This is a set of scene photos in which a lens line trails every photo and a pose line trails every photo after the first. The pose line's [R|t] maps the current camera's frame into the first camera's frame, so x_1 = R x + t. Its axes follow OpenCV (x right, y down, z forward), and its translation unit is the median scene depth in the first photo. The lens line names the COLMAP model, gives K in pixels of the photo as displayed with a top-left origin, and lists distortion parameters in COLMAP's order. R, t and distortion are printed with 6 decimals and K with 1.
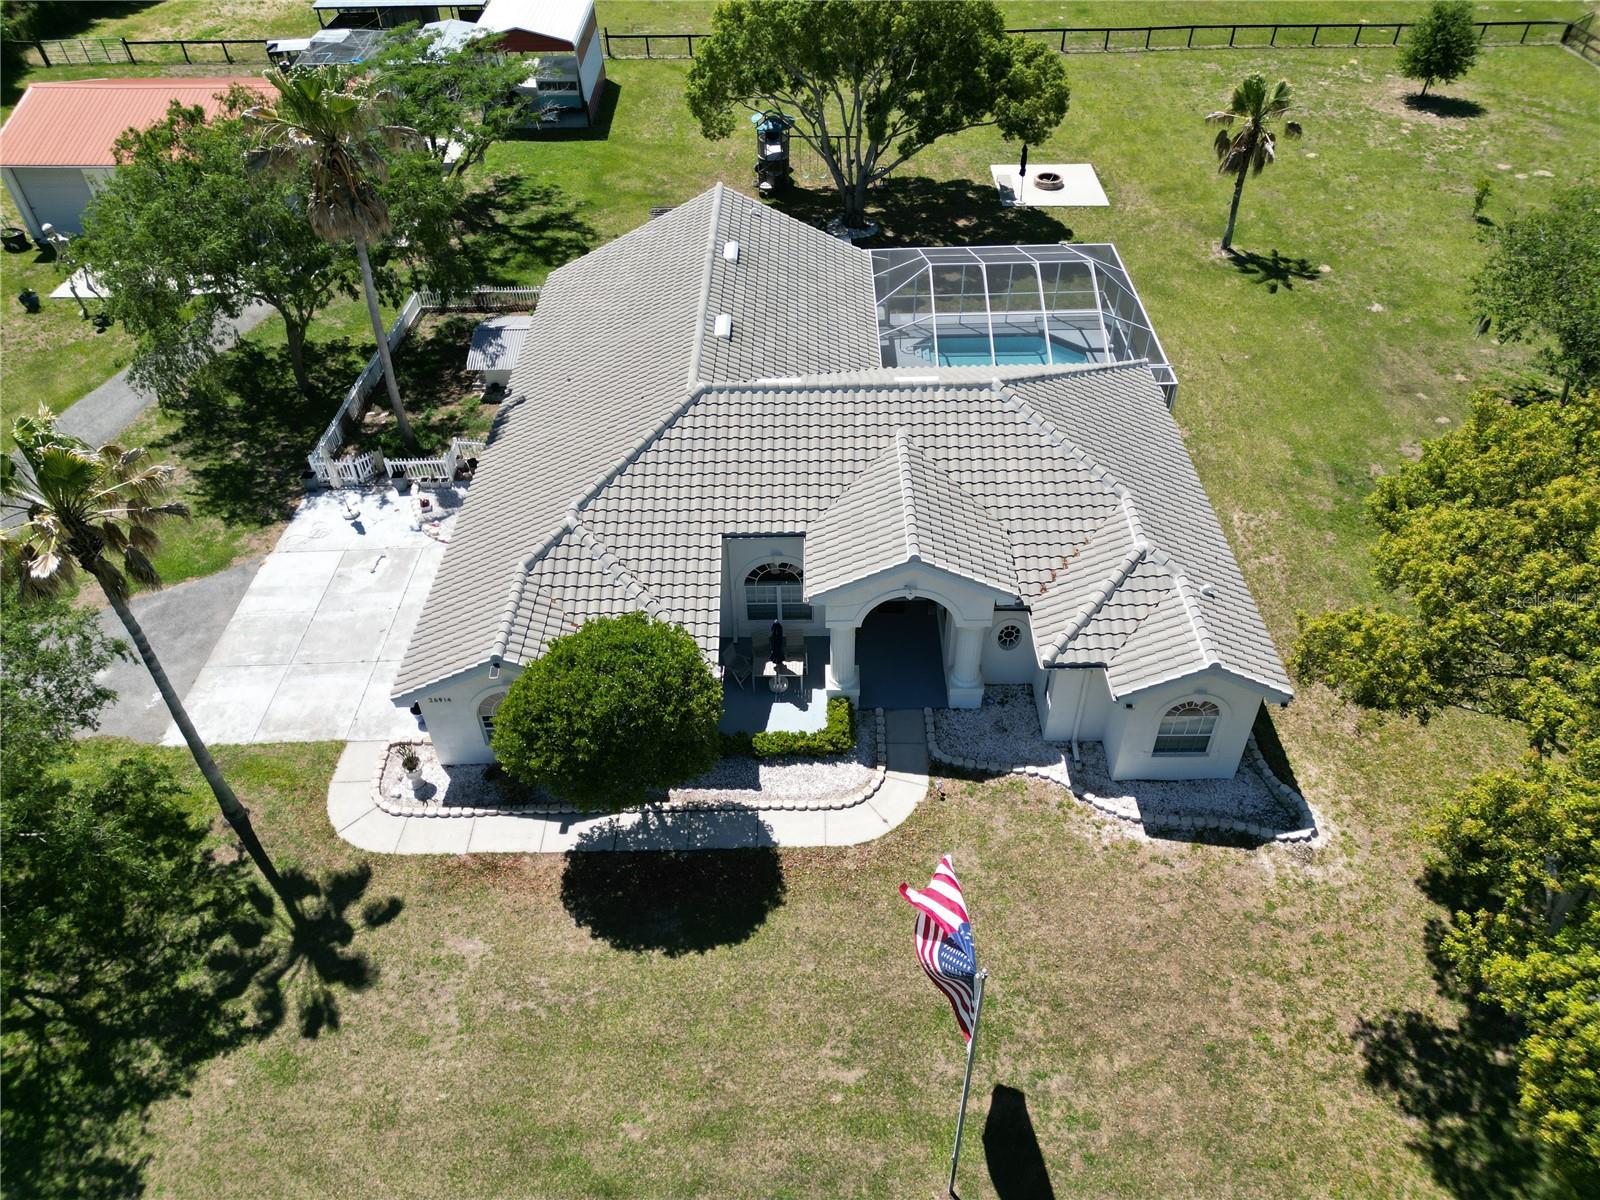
lens RADIAL K [[1122.5, 0, 801.8], [0, 1122.5, 600.7], [0, 0, 1]] dist [0.067530, -0.064236]
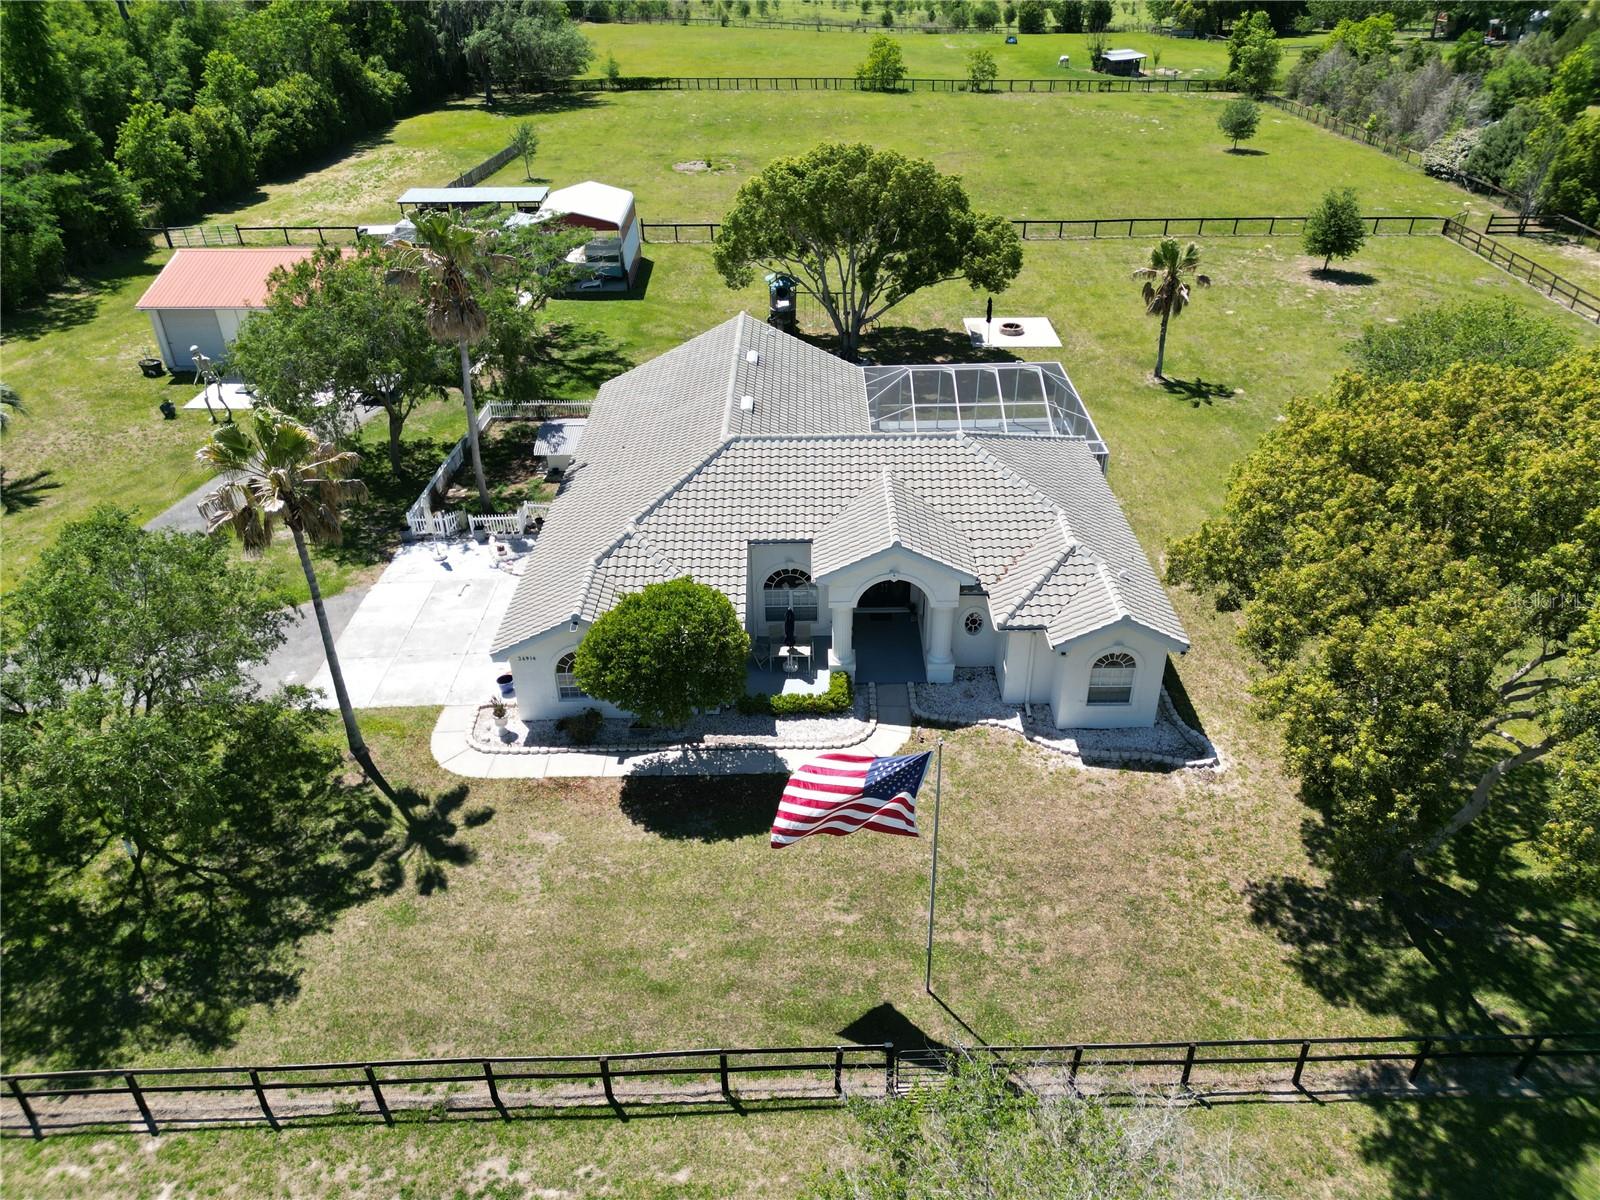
lens RADIAL K [[1122.5, 0, 801.5], [0, 1122.5, 599.9], [0, 0, 1]] dist [0.067530, -0.064236]
pose [[0.999996, 0.002608, 0.001048, -0.011221], [-0.002391, 0.985374, -0.170388, 0.236080], [-0.001477, 0.170385, 0.985376, -0.263049]]
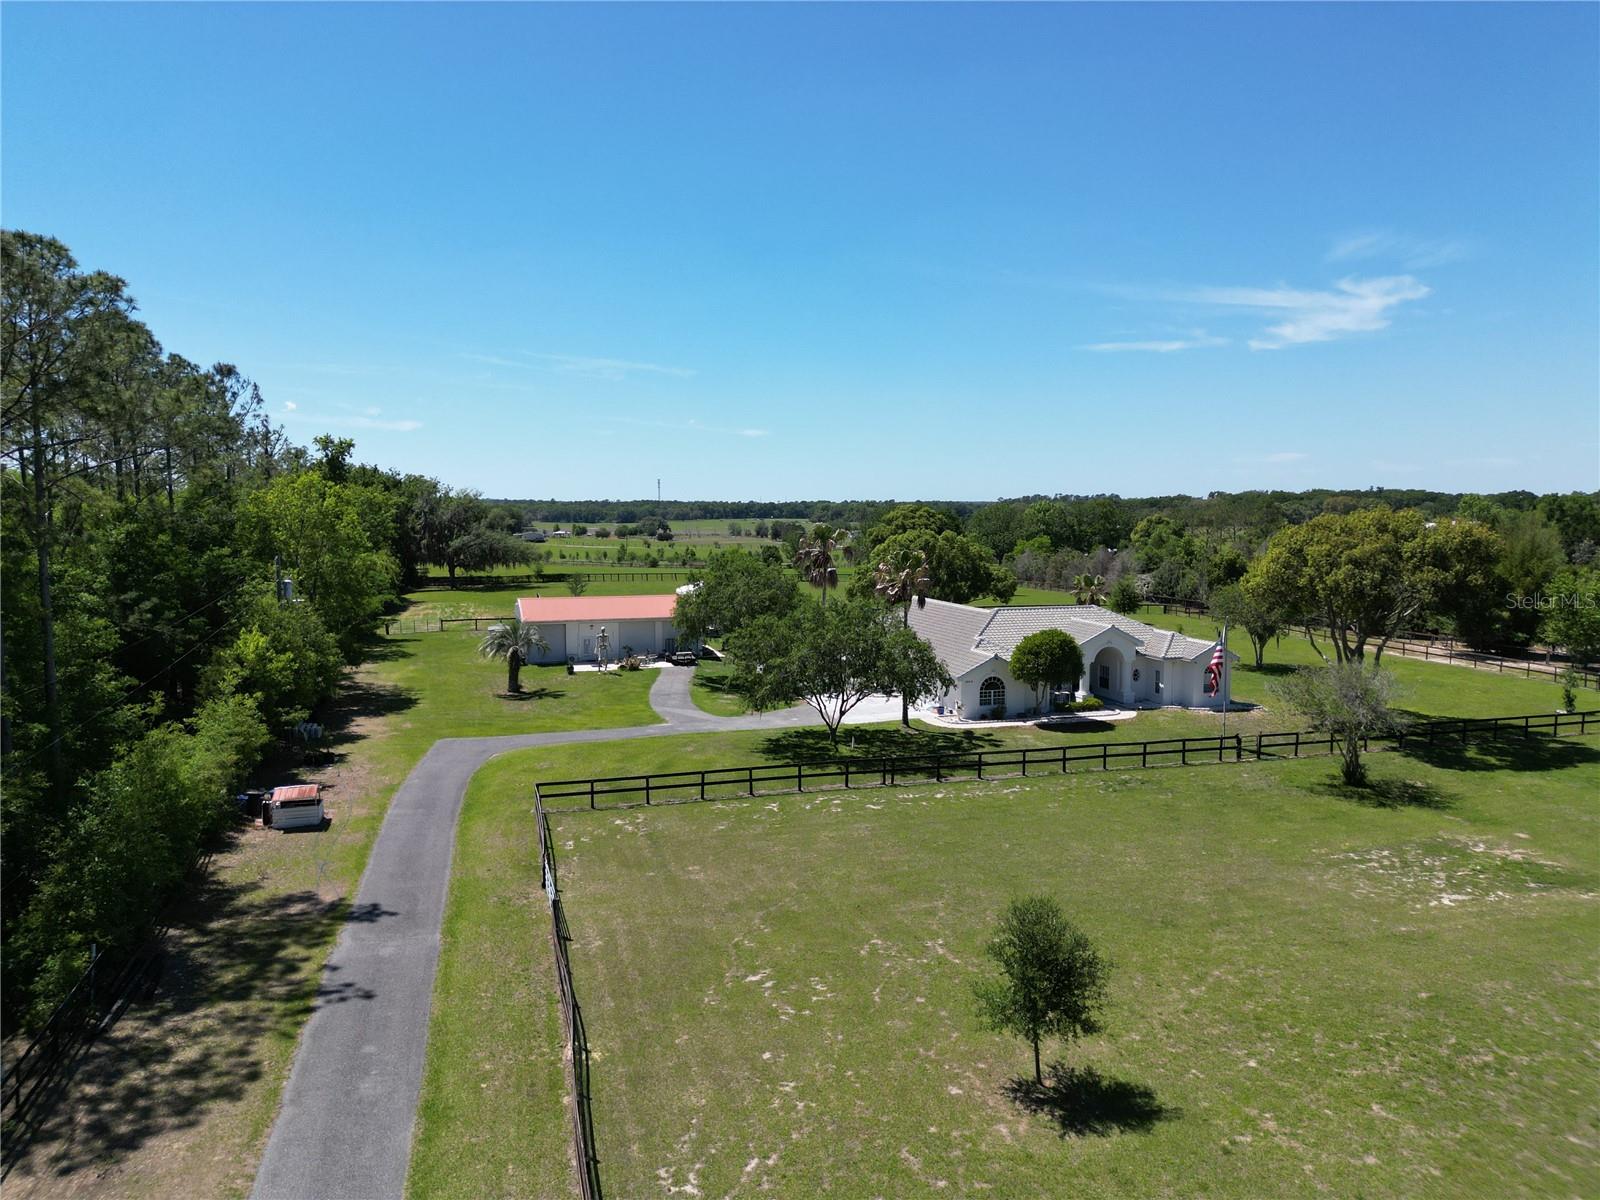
lens RADIAL K [[1122.5, 0, 802.7], [0, 1122.5, 604.1], [0, 0, 1]] dist [0.067530, -0.064236]
pose [[0.951136, -0.009504, 0.308625, -1.500658], [0.192880, 0.798806, -0.569830, 1.367167], [-0.241116, 0.601514, 0.761607, -1.033448]]
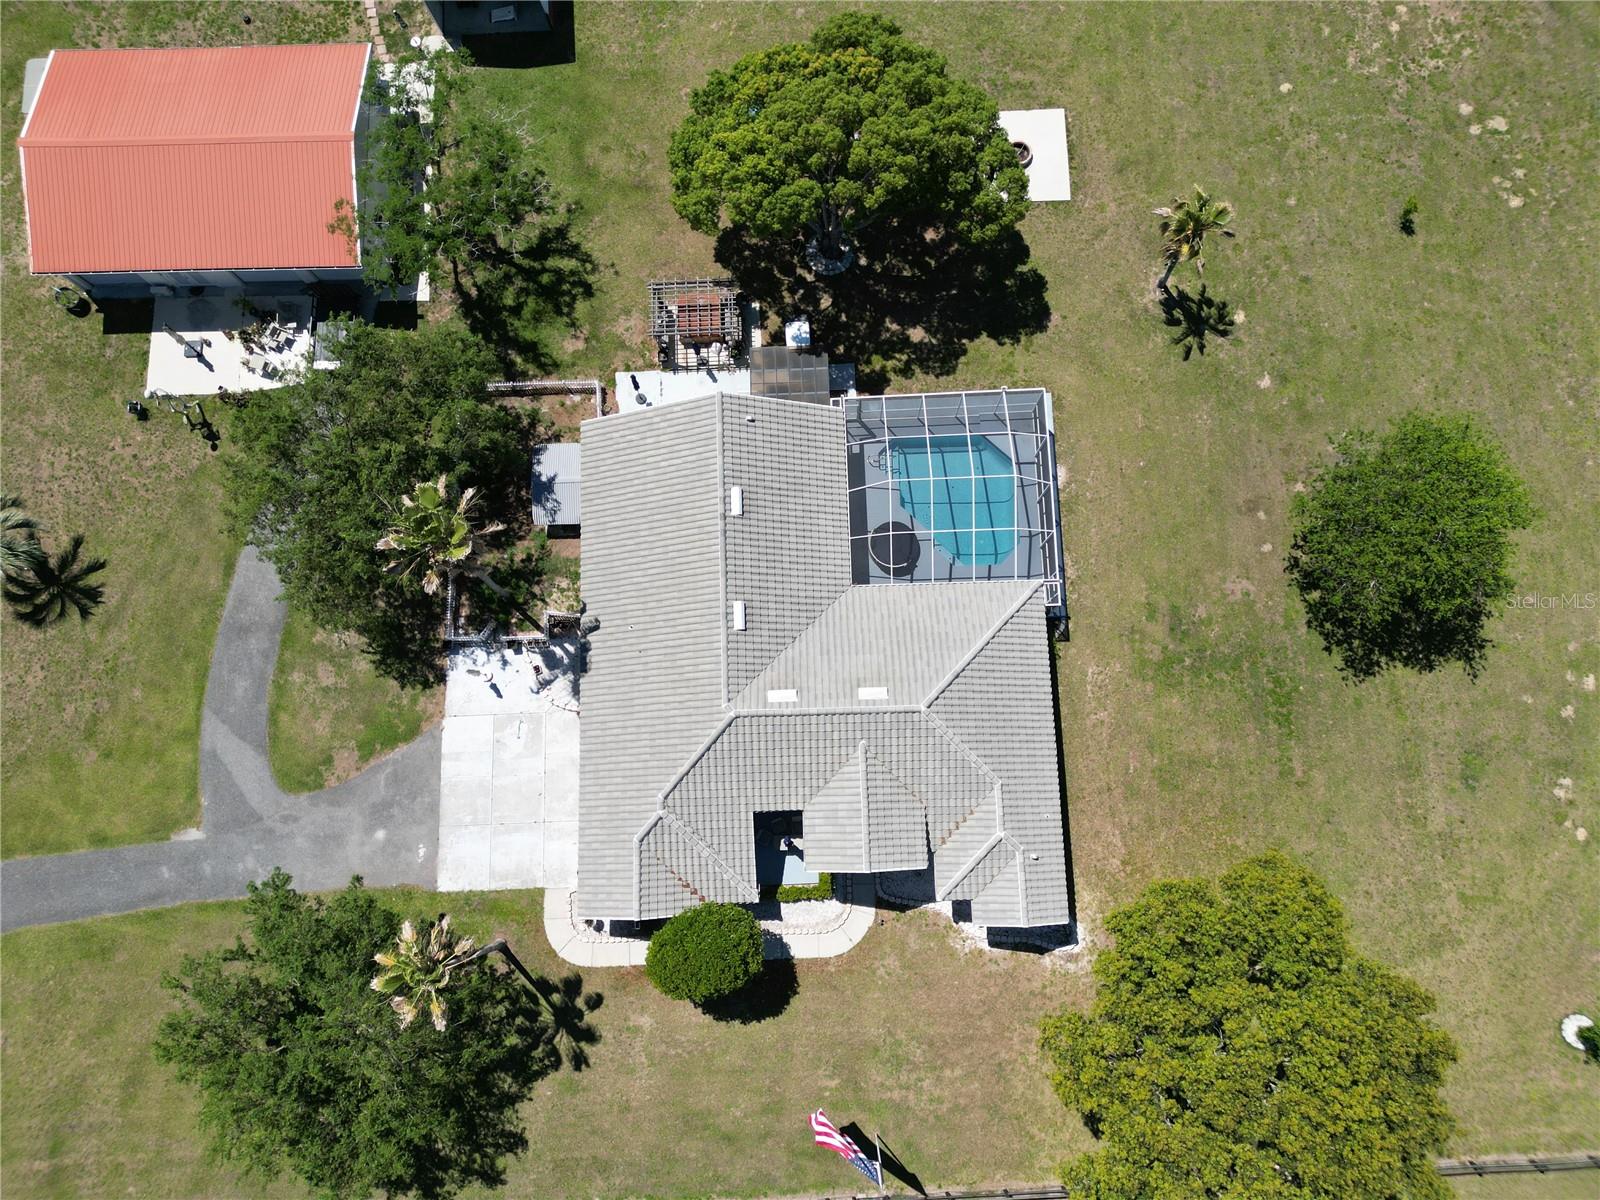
lens RADIAL K [[1122.5, 0, 800.0], [0, 1122.5, 600.9], [0, 0, 1]] dist [0.067530, -0.064236]
pose [[0.999427, -0.033504, 0.004883, 0.000351], [0.023408, 0.787942, 0.615304, -1.383460], [-0.024462, -0.614837, 0.788275, -0.122106]]
